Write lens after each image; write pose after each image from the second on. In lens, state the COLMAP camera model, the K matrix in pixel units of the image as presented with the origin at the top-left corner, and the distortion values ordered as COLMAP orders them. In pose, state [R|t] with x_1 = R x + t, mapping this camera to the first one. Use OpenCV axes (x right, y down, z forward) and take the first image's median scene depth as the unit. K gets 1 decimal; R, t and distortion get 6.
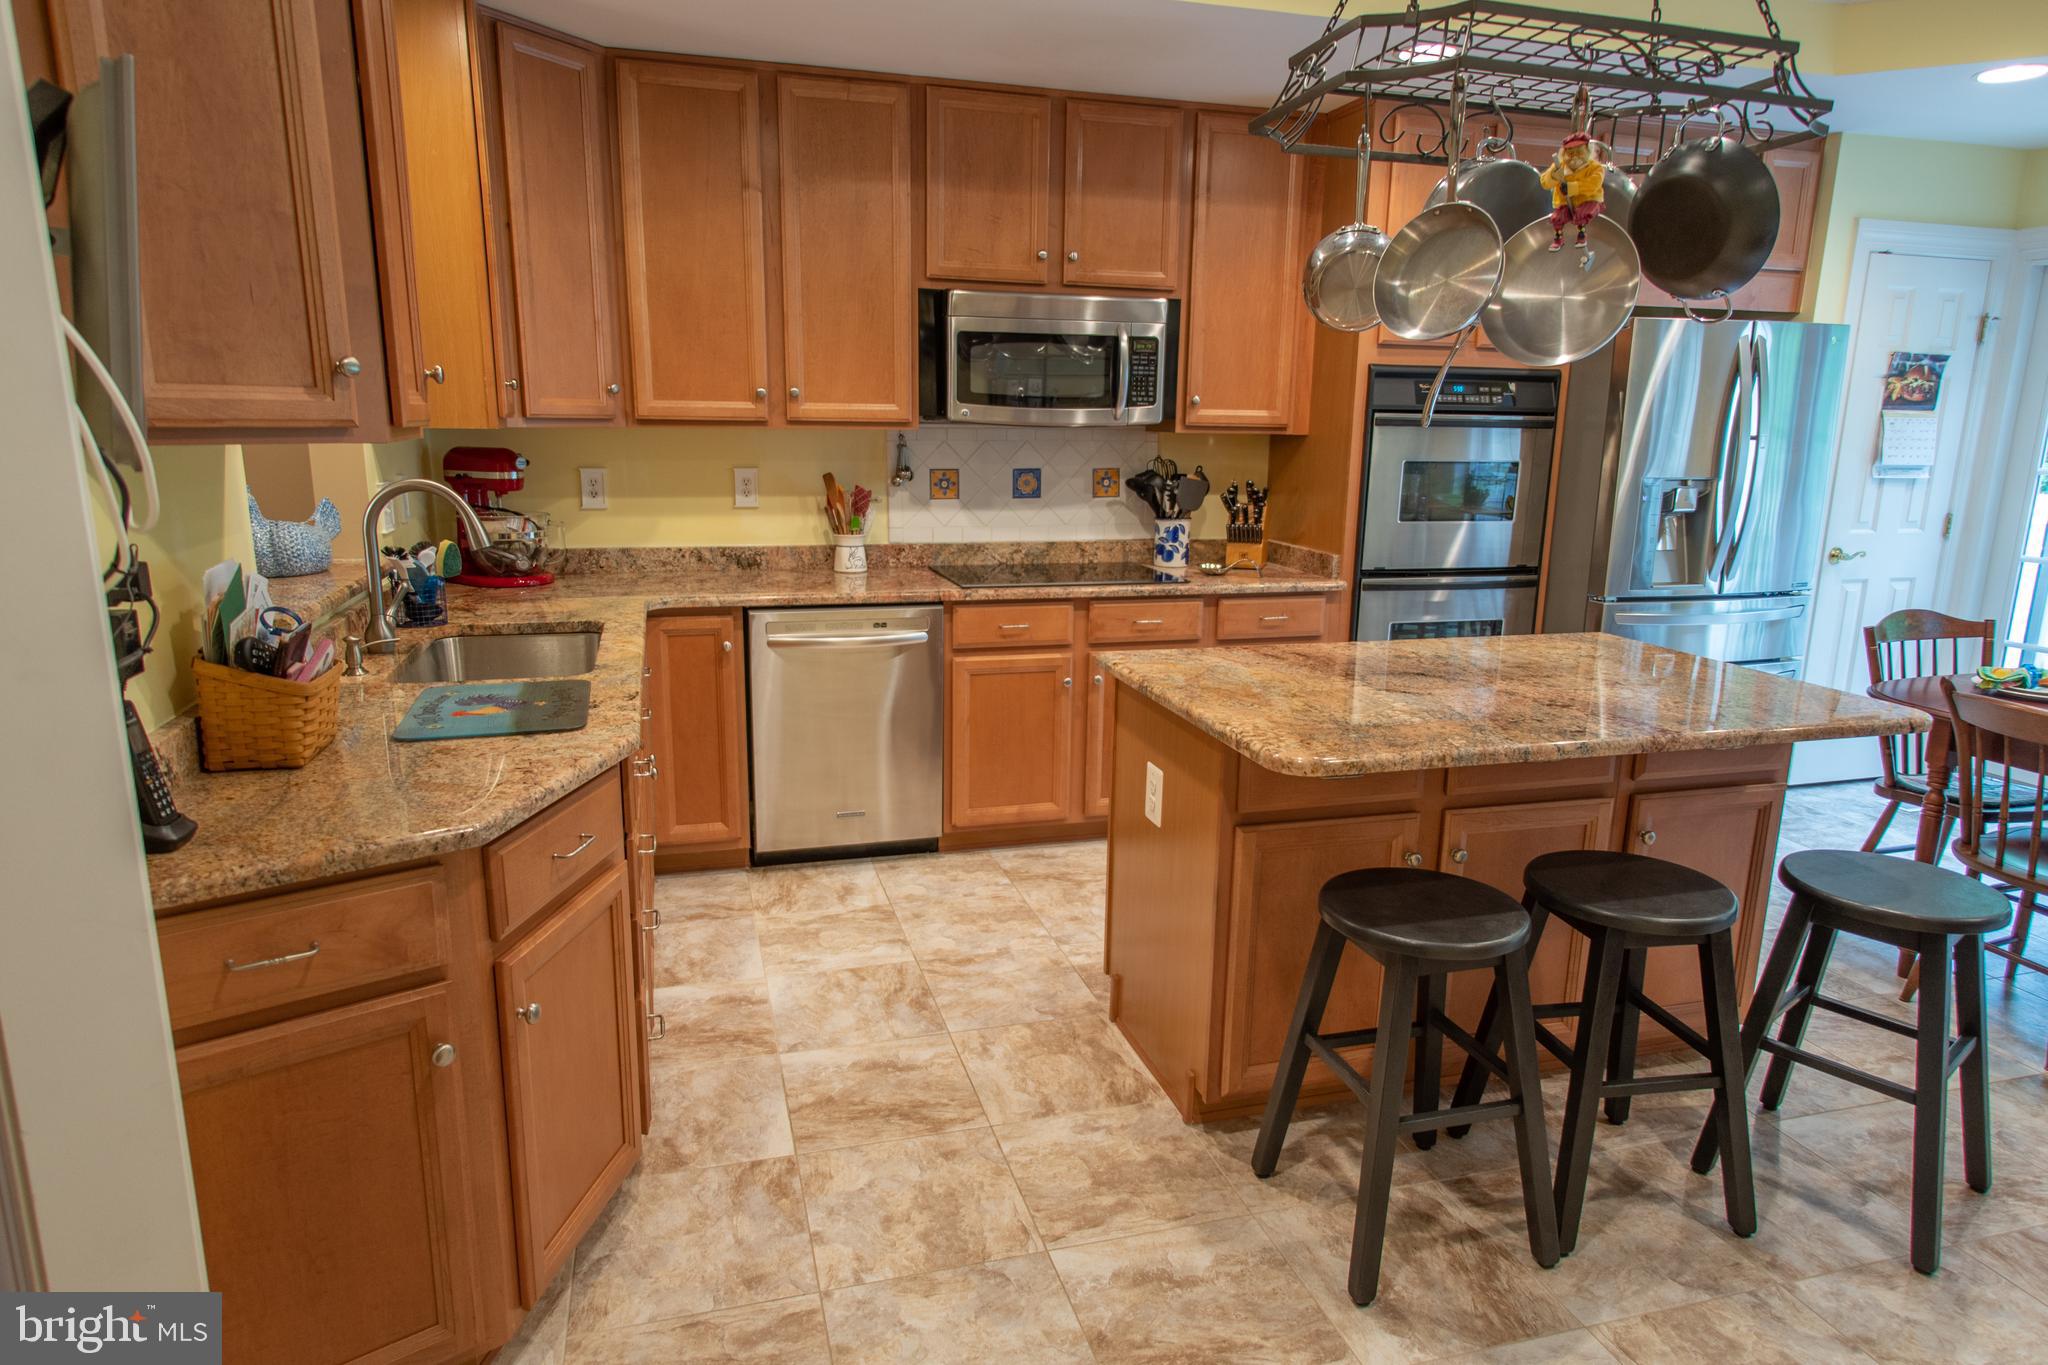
lens RADIAL K [[1213.6, 0, 1023.7], [0, 1213.6, 681.0], [0, 0, 1]] dist [0.002159, 0.001282]
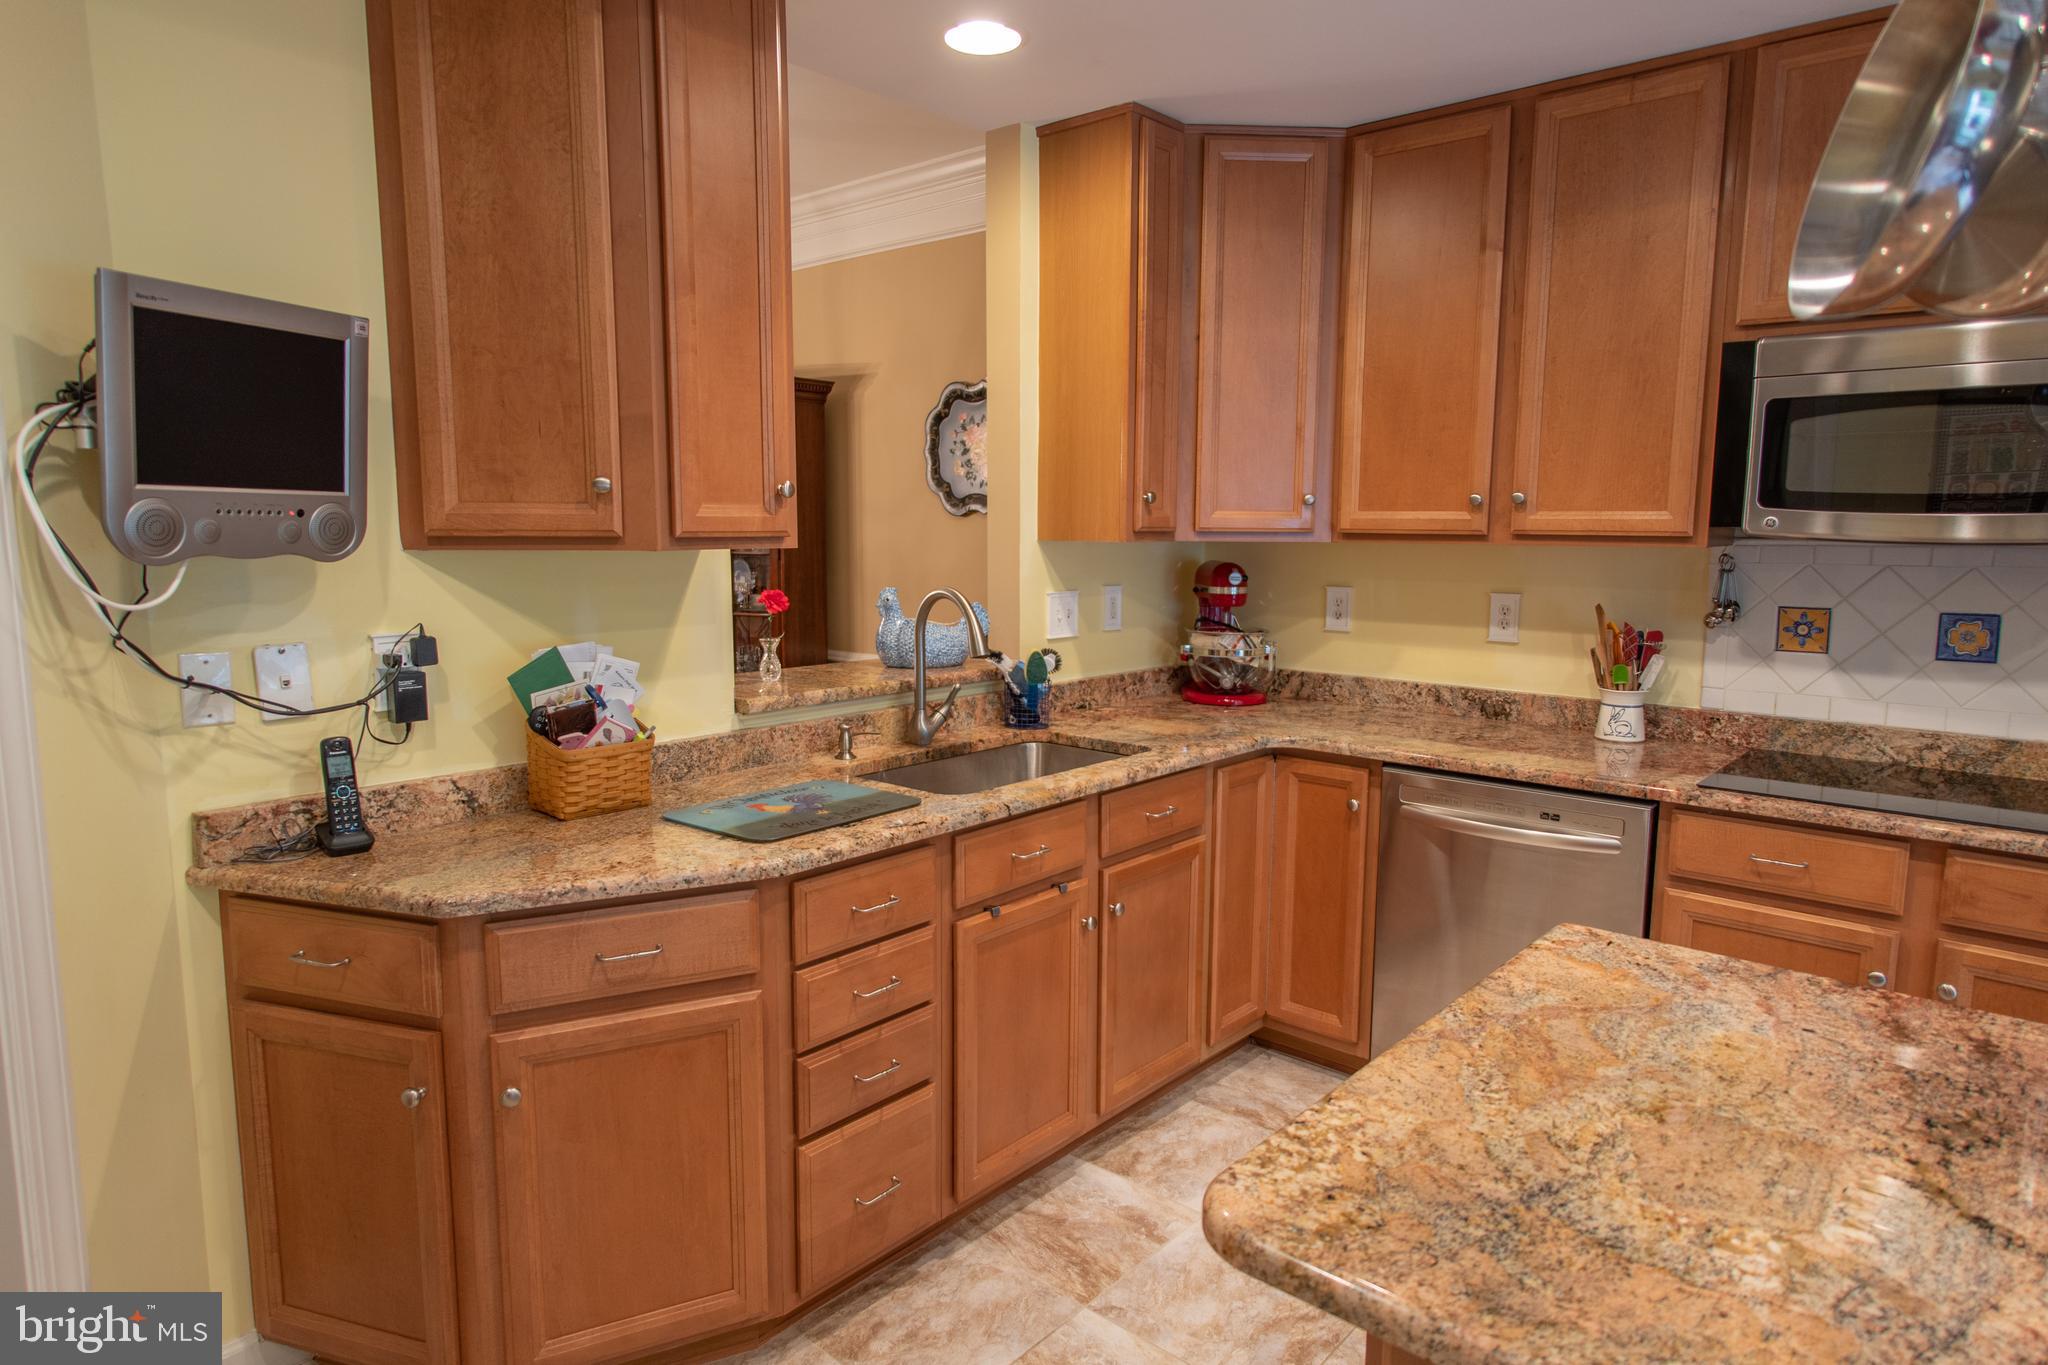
lens RADIAL K [[1218.7, 0, 1024.0], [0, 1218.7, 682.5], [0, 0, 1]] dist [0.006186, 0.000430]
pose [[0.540650, 0.100332, -0.835243, 0.277114], [-0.178512, 0.983934, 0.002643, -0.063935], [0.822090, 0.147672, 0.549874, 0.309491]]
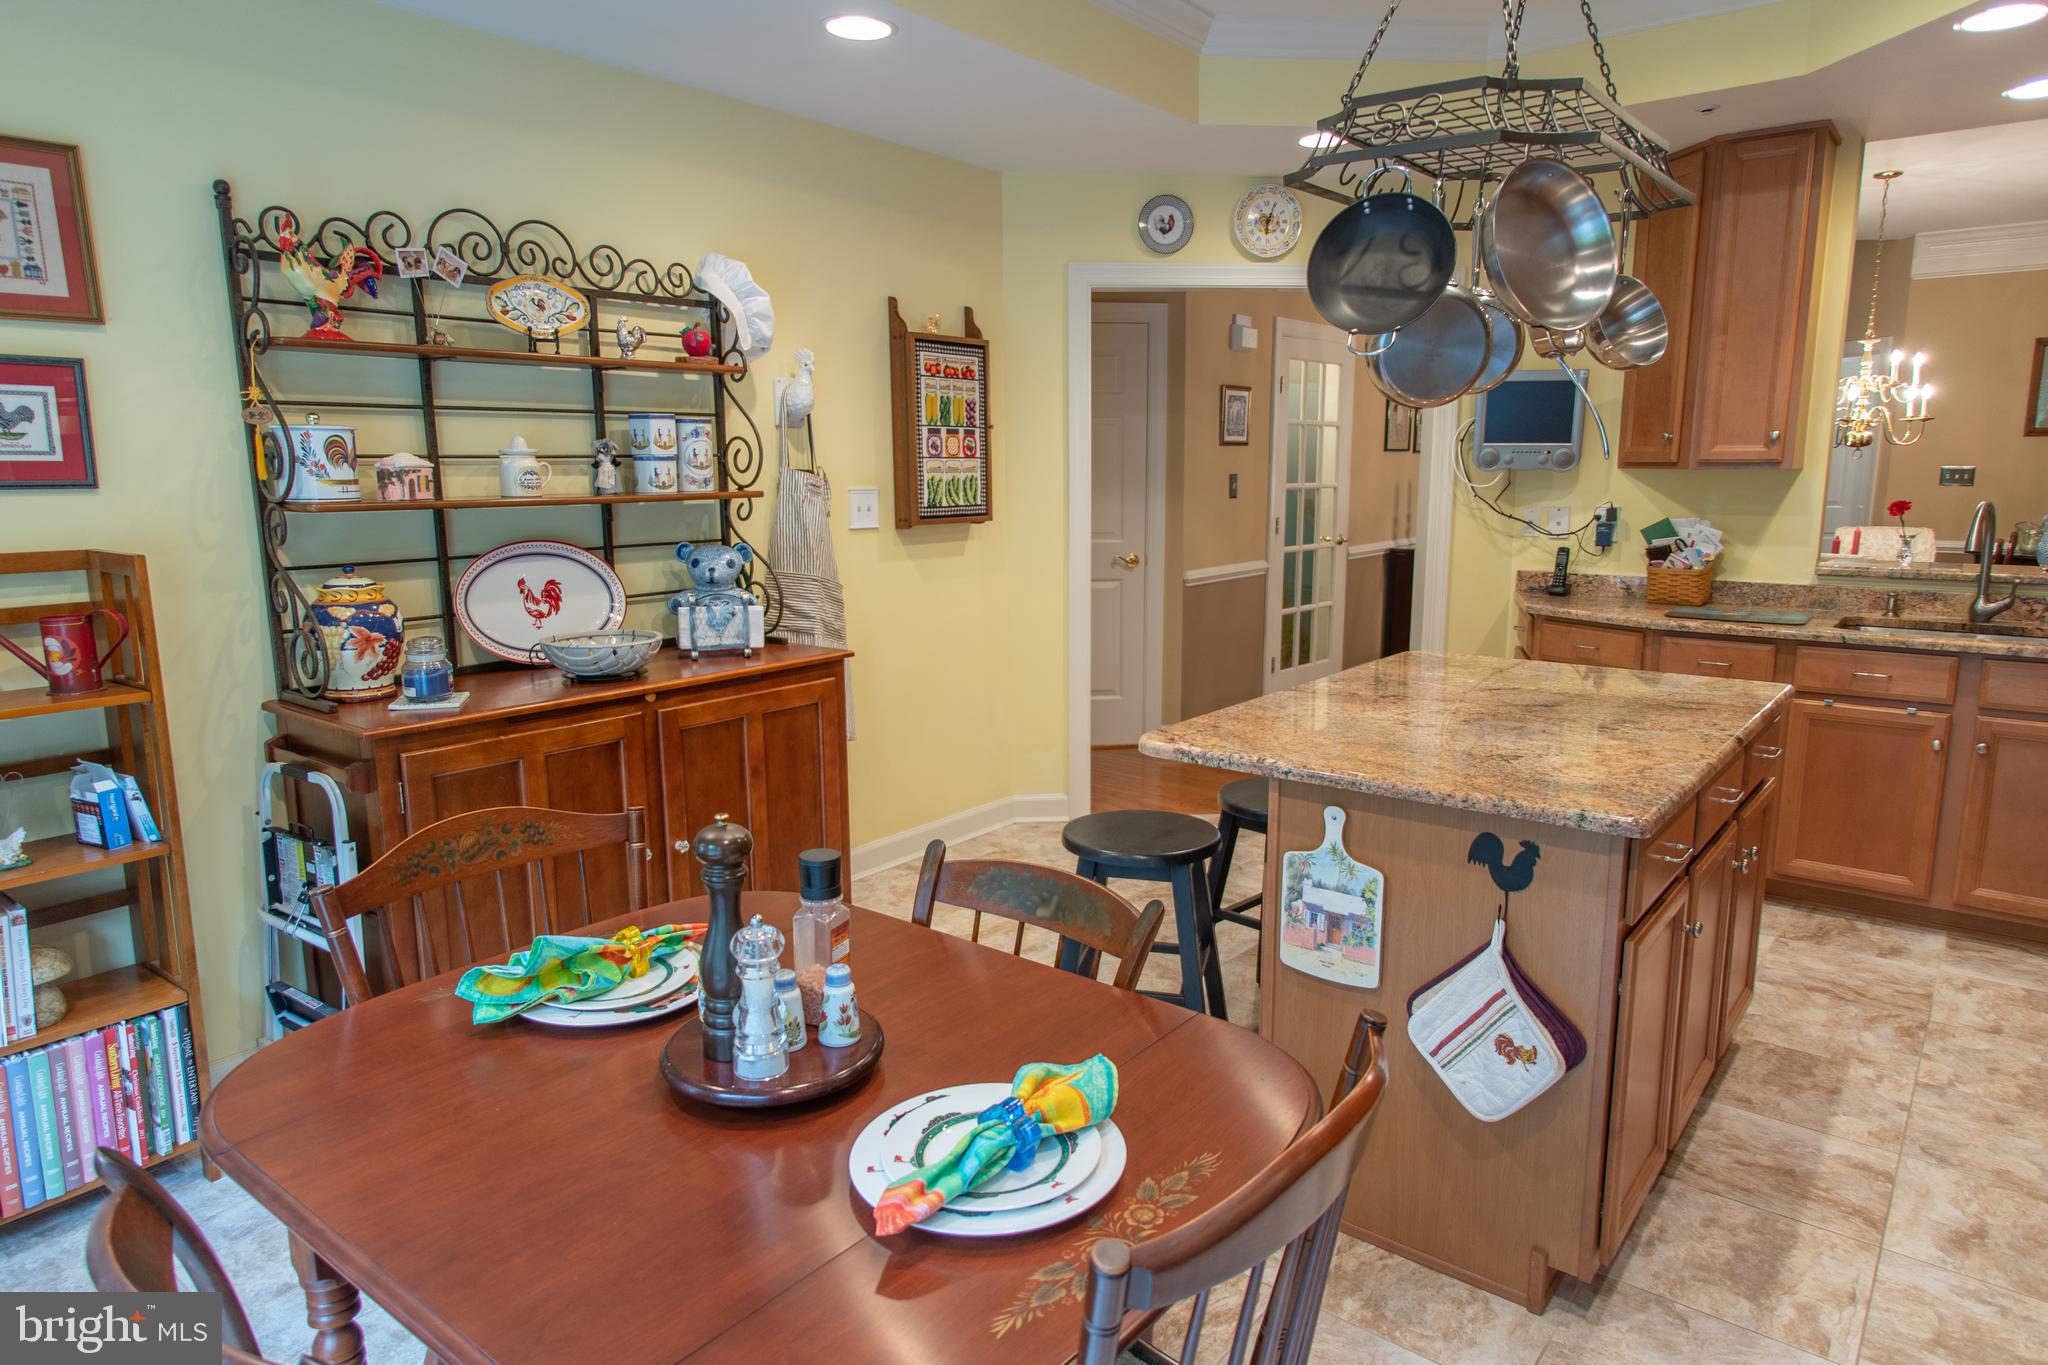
lens RADIAL K [[1238.3, 0, 1021.0], [0, 1238.3, 689.7], [0, 0, 1]] dist [0.004902, -0.000317]
pose [[-0.820003, 0.096615, -0.564146, 0.813377], [-0.129197, 0.928966, 0.346886, -0.205079], [0.557587, 0.357333, -0.749272, 0.983247]]
